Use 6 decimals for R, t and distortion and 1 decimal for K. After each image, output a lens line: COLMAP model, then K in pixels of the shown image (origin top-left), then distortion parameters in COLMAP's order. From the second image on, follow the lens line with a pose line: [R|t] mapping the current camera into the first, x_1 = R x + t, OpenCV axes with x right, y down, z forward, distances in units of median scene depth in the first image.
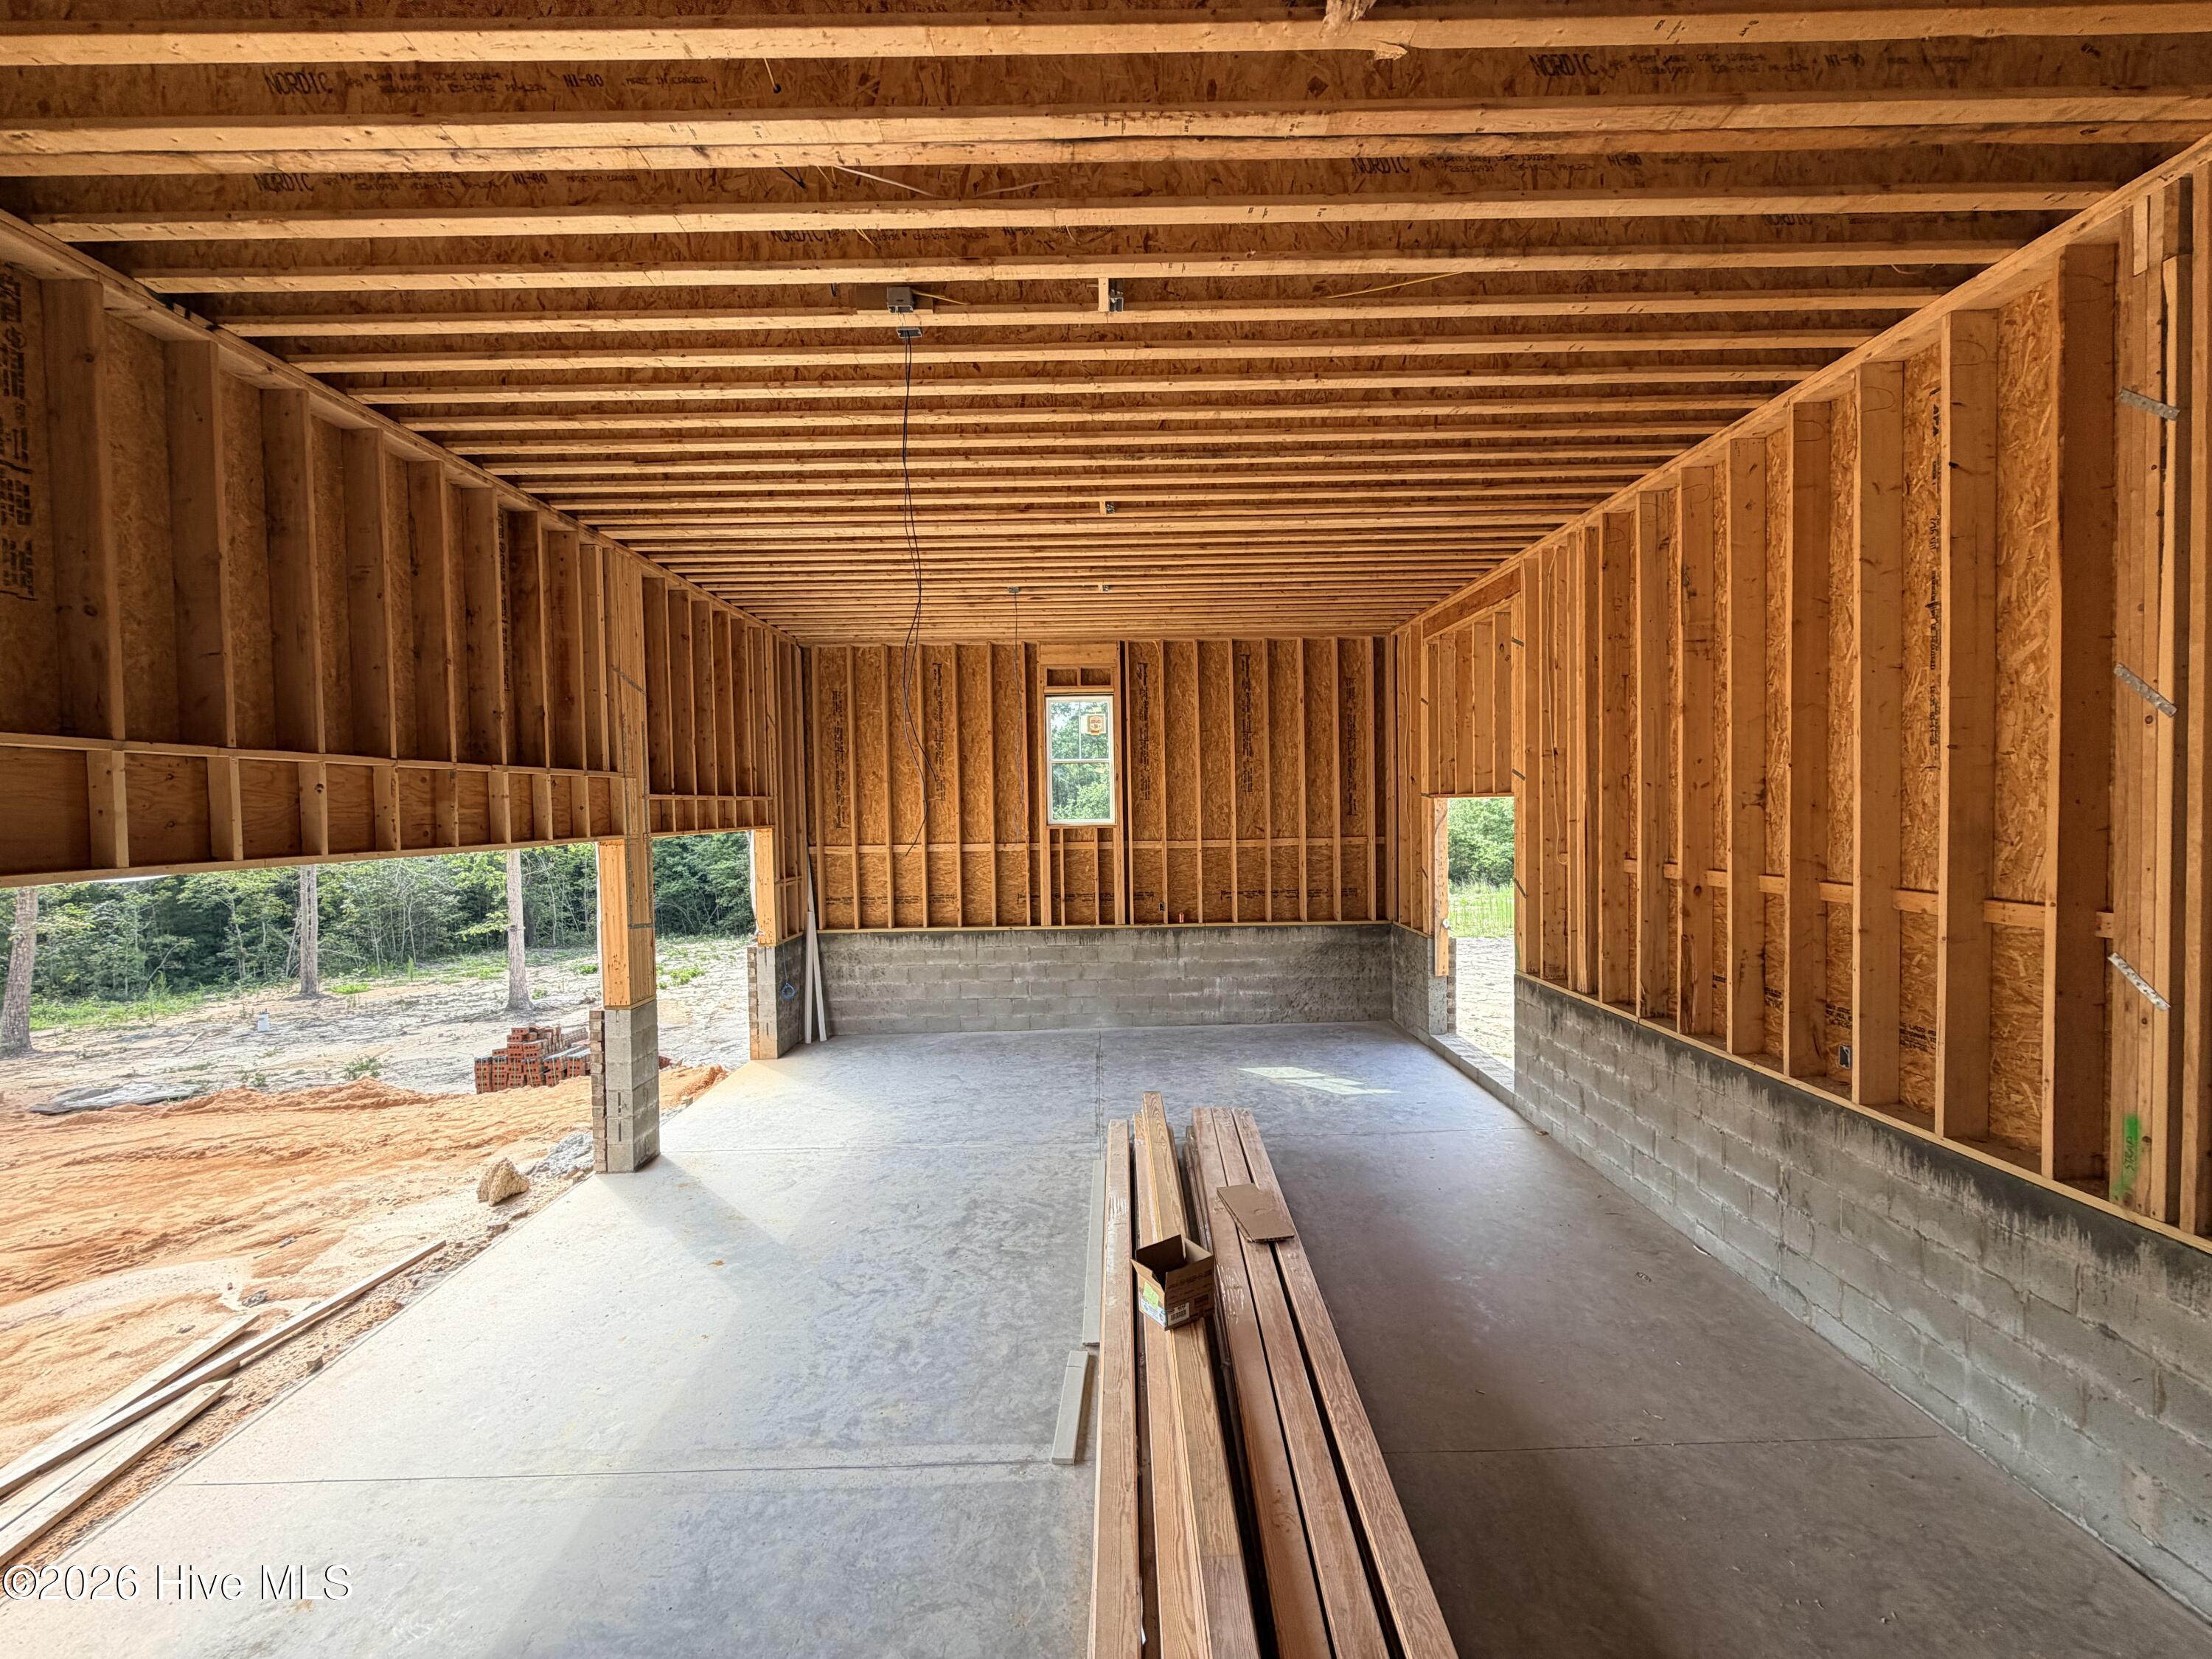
lens RADIAL K [[877.1, 0, 1108.5], [0, 877.1, 831.6], [0, 0, 1]] dist [-0.001129, -0.000329]
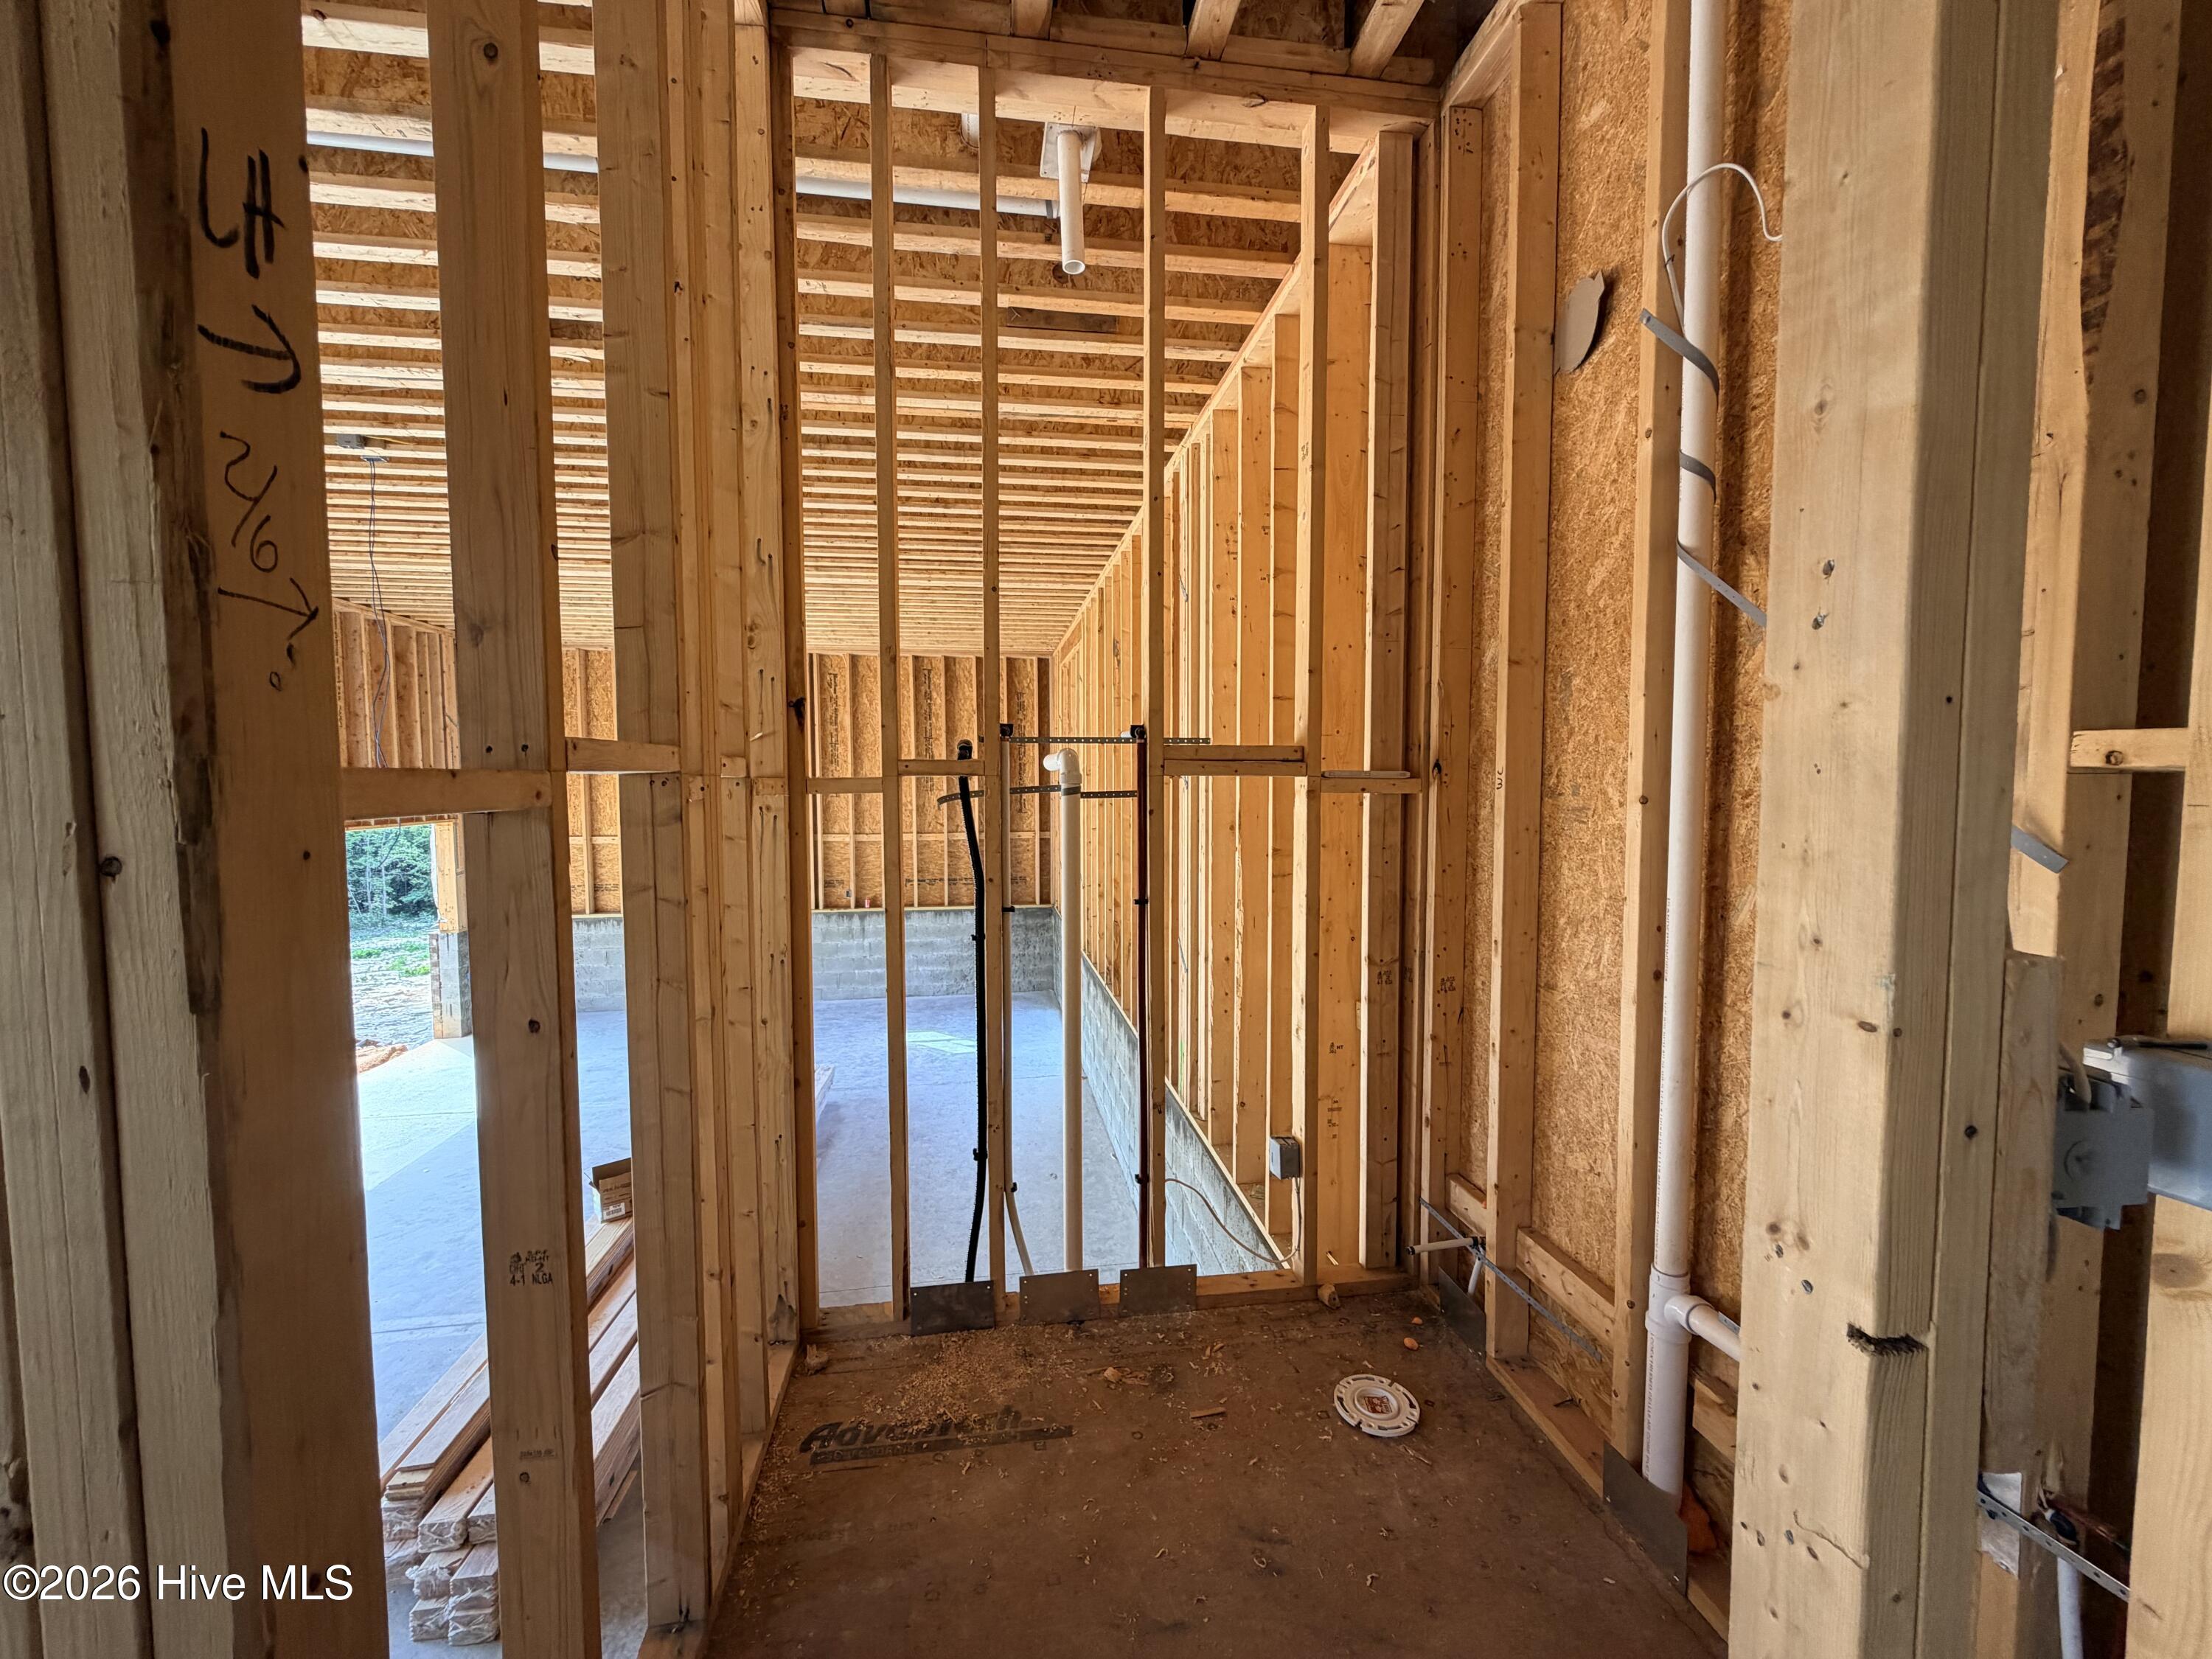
lens RADIAL K [[877.1, 0, 1106.2], [0, 877.1, 828.4], [0, 0, 1]] dist [-0.001129, -0.000329]
pose [[0.990089, 0.005645, 0.140329, 0.228607], [-0.009038, 0.999682, 0.023548, -0.026239], [-0.140152, -0.024583, 0.989825, -0.150356]]
